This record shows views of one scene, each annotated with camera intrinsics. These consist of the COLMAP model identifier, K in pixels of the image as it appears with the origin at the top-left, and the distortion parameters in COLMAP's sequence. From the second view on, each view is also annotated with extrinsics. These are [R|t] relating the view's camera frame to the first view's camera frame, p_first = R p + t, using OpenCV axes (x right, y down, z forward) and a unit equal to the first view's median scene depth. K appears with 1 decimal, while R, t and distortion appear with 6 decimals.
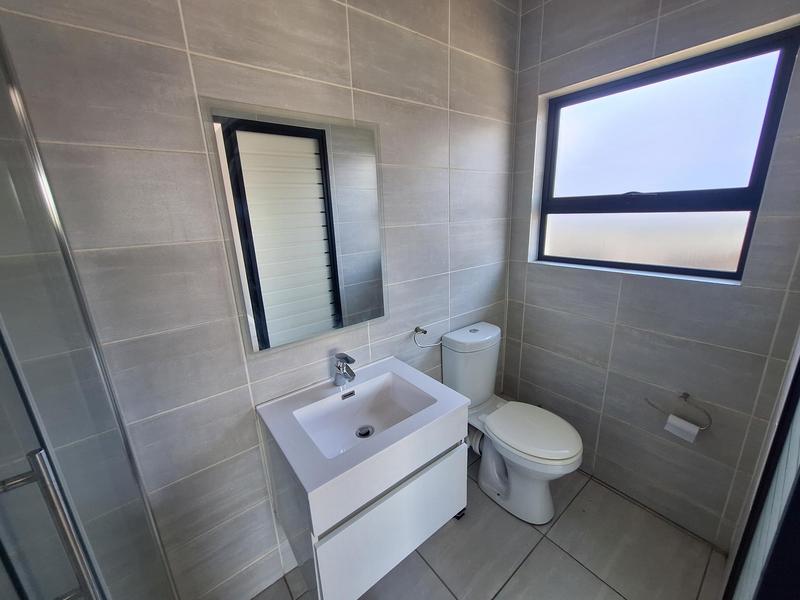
lens RADIAL K [[318.0, 0, 396.8], [0, 318.0, 301.2], [0, 0, 1]] dist [-0.002973, 0.000540]
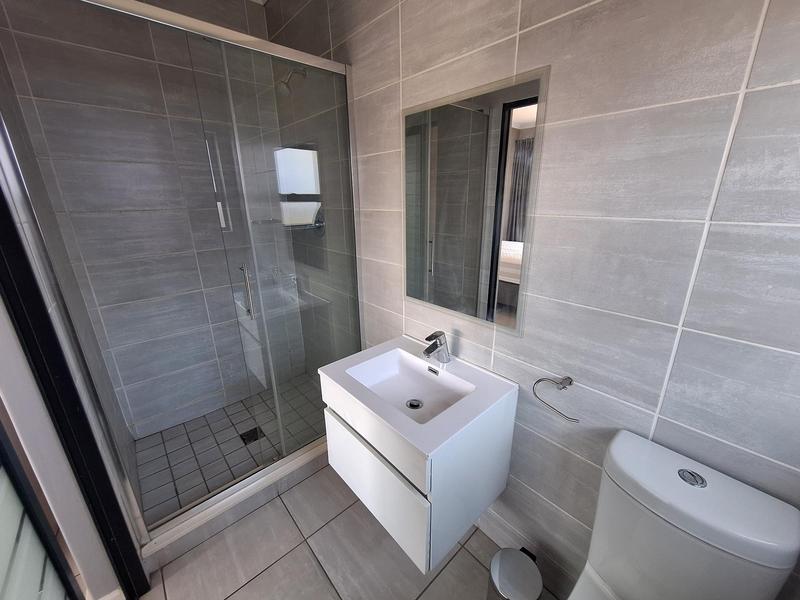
lens RADIAL K [[318.0, 0, 397.2], [0, 318.0, 295.8], [0, 0, 1]] dist [-0.002973, 0.000540]
pose [[0.064919, 0.342772, -0.937173, 0.764692], [-0.250504, 0.914678, 0.317192, -0.242187], [0.965937, 0.214174, 0.145246, 0.708338]]
